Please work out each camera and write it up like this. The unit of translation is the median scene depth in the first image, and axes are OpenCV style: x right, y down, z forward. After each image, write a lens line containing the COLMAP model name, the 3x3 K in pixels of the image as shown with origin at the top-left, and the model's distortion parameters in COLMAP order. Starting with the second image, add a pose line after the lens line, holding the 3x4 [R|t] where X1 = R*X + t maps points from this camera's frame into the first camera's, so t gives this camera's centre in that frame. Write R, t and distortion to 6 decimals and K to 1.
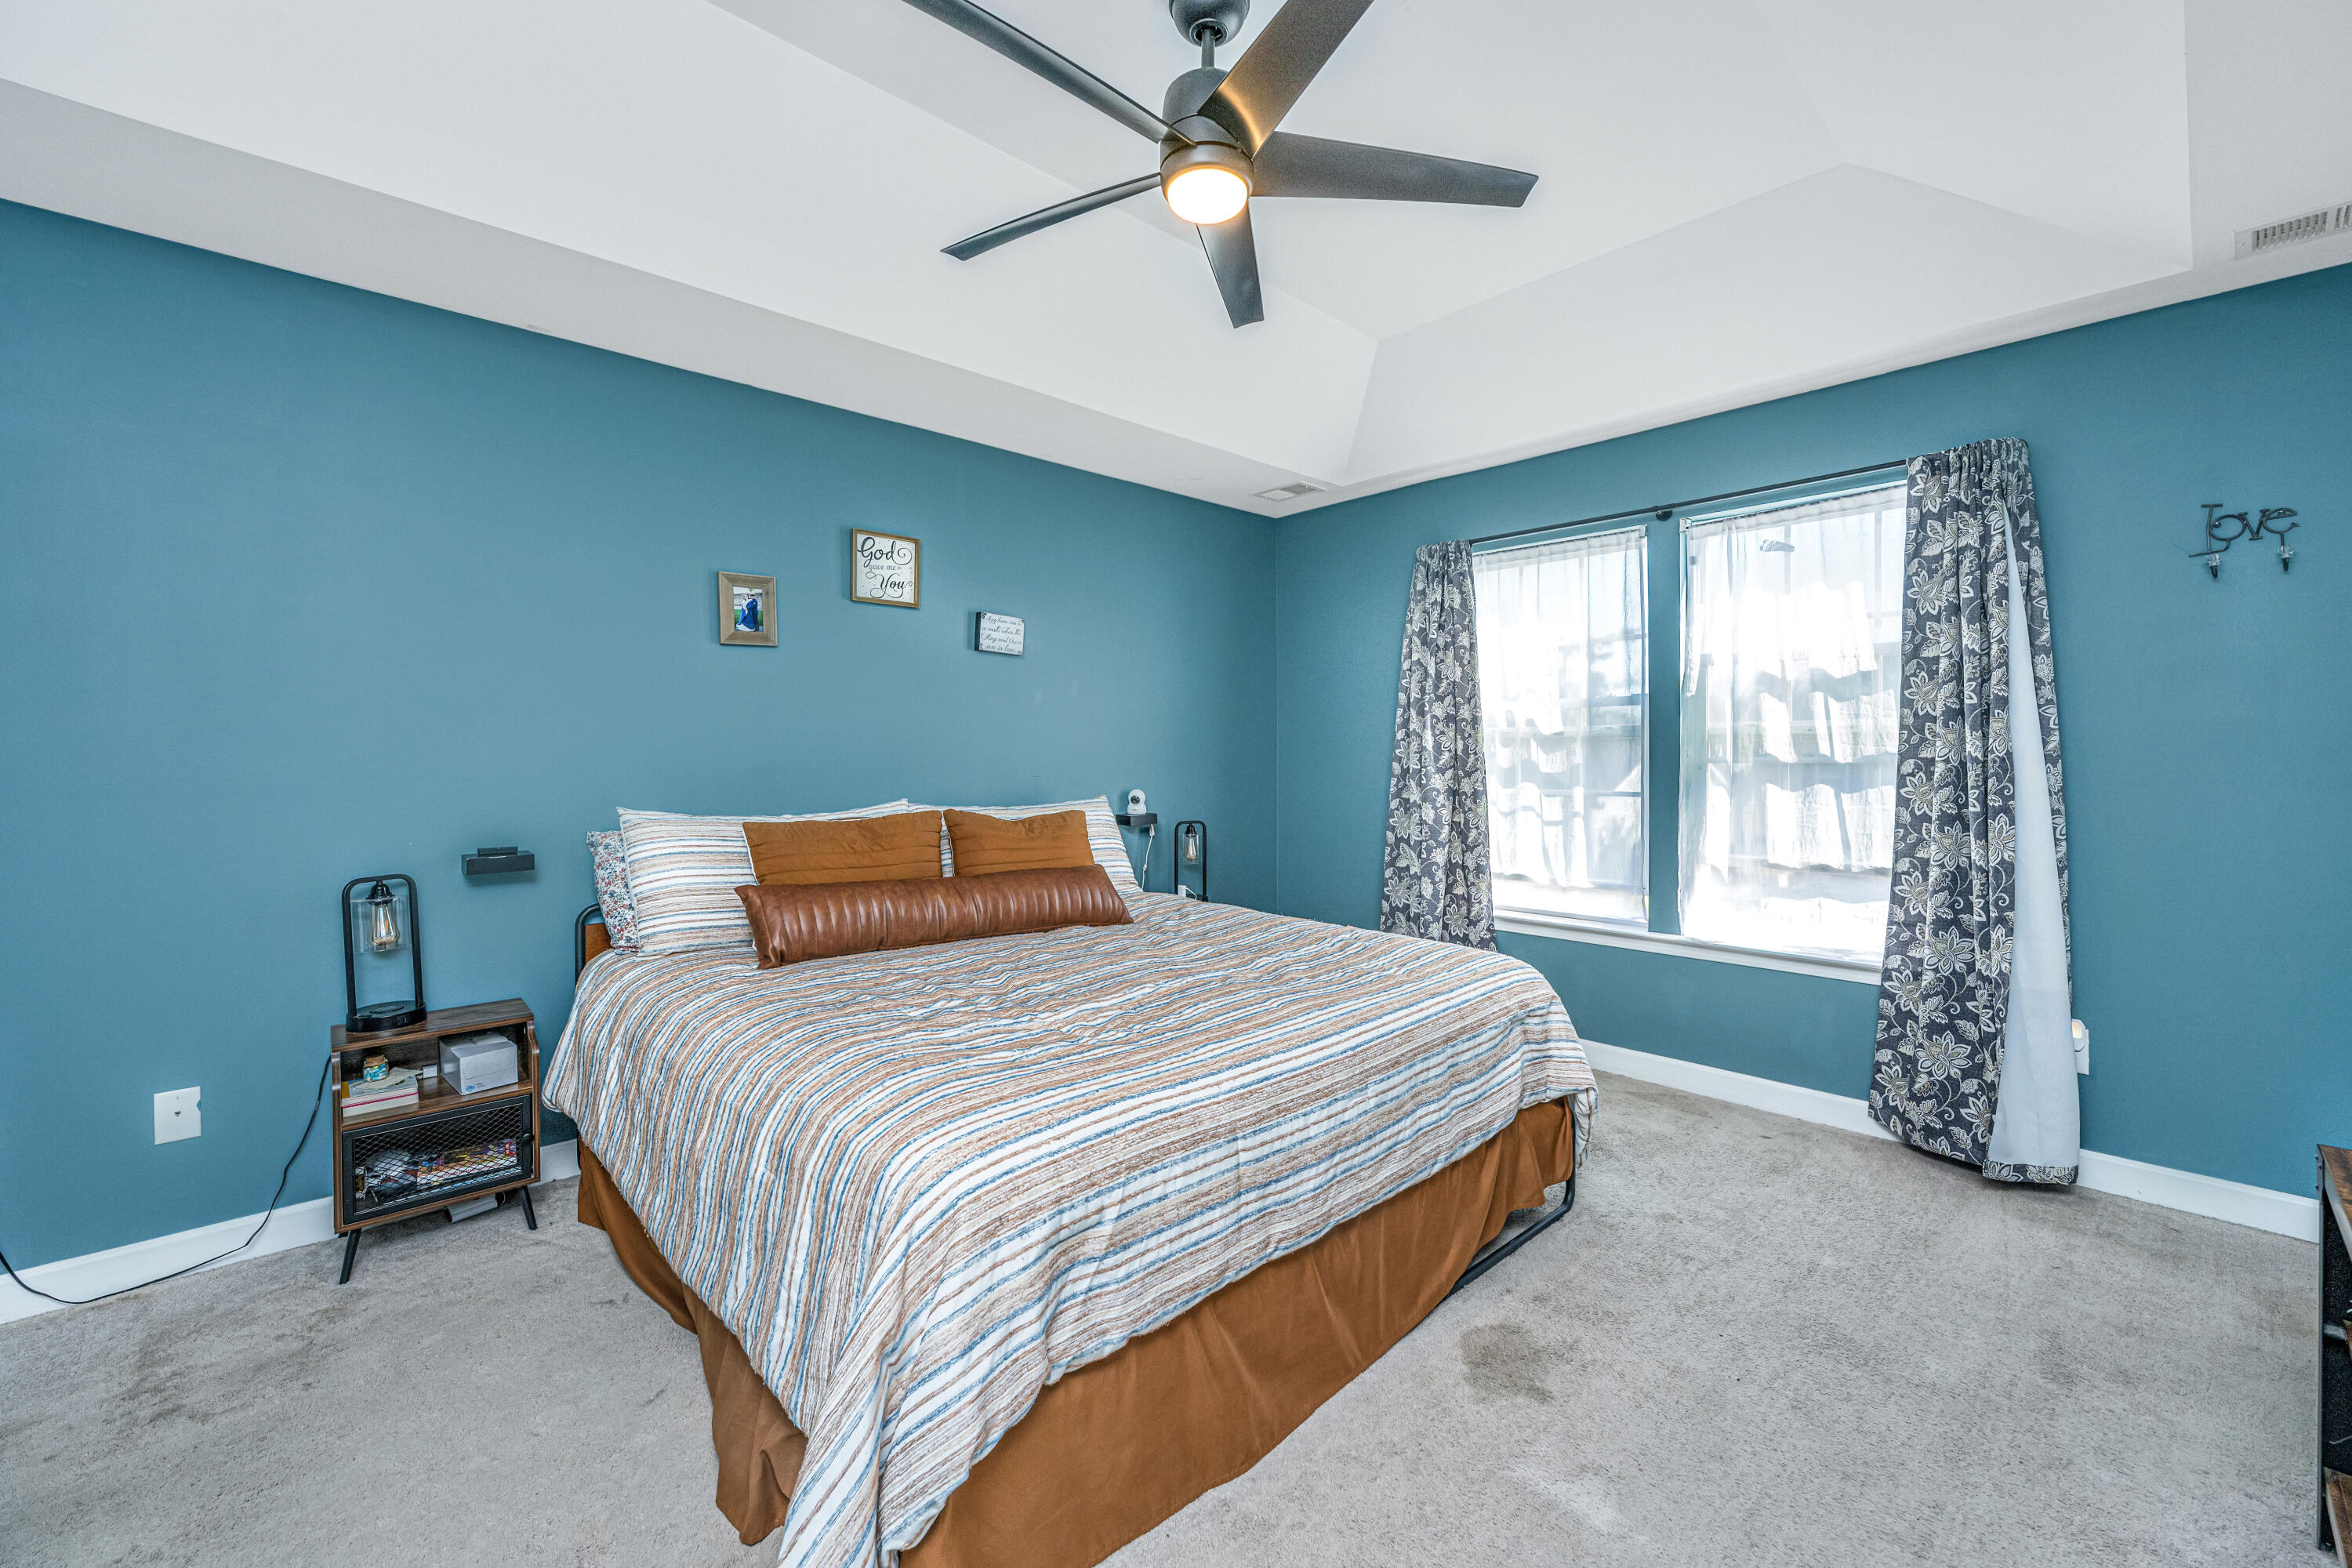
lens RADIAL K [[940.3, 0, 1172.2], [0, 940.3, 763.9], [0, 0, 1]] dist [-0.000181, 0.000143]
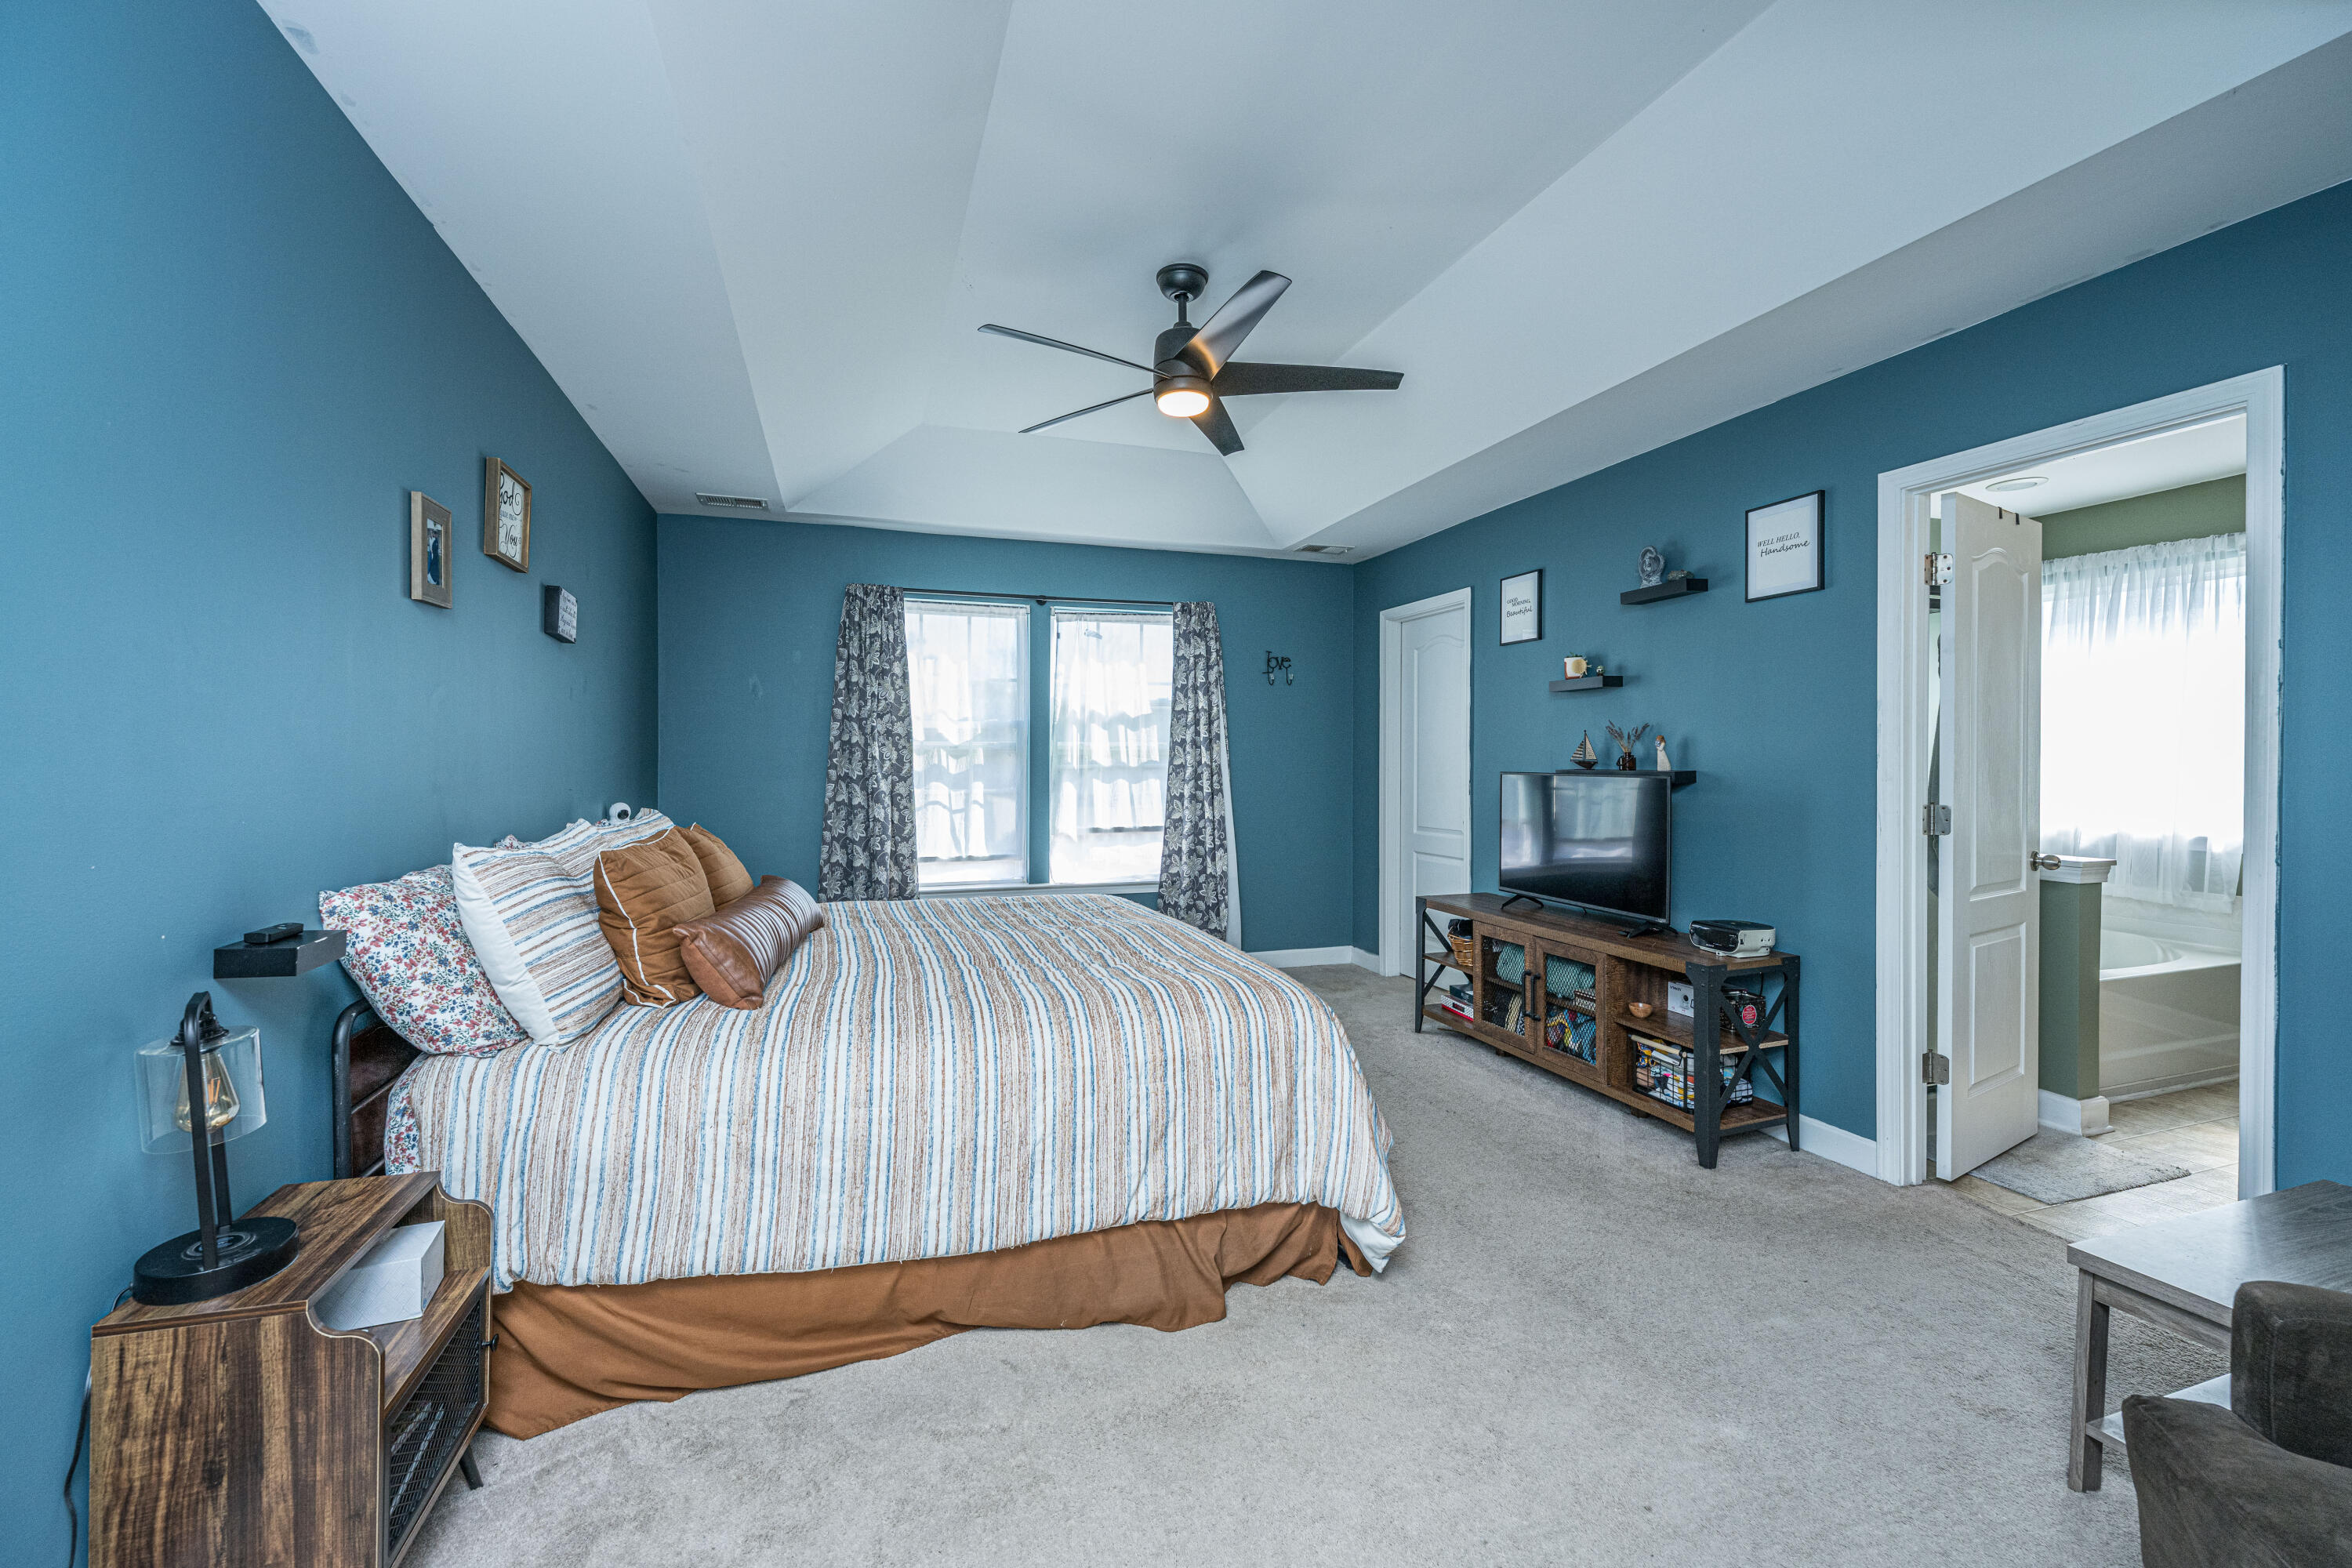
lens RADIAL K [[940.3, 0, 1172.2], [0, 940.3, 763.9], [0, 0, 1]] dist [-0.000181, 0.000143]
pose [[0.415960, -0.001952, 0.909381, -0.761798], [0.010956, 0.999936, -0.002865, -0.001896], [-0.909317, 0.011155, 0.415955, 0.201513]]
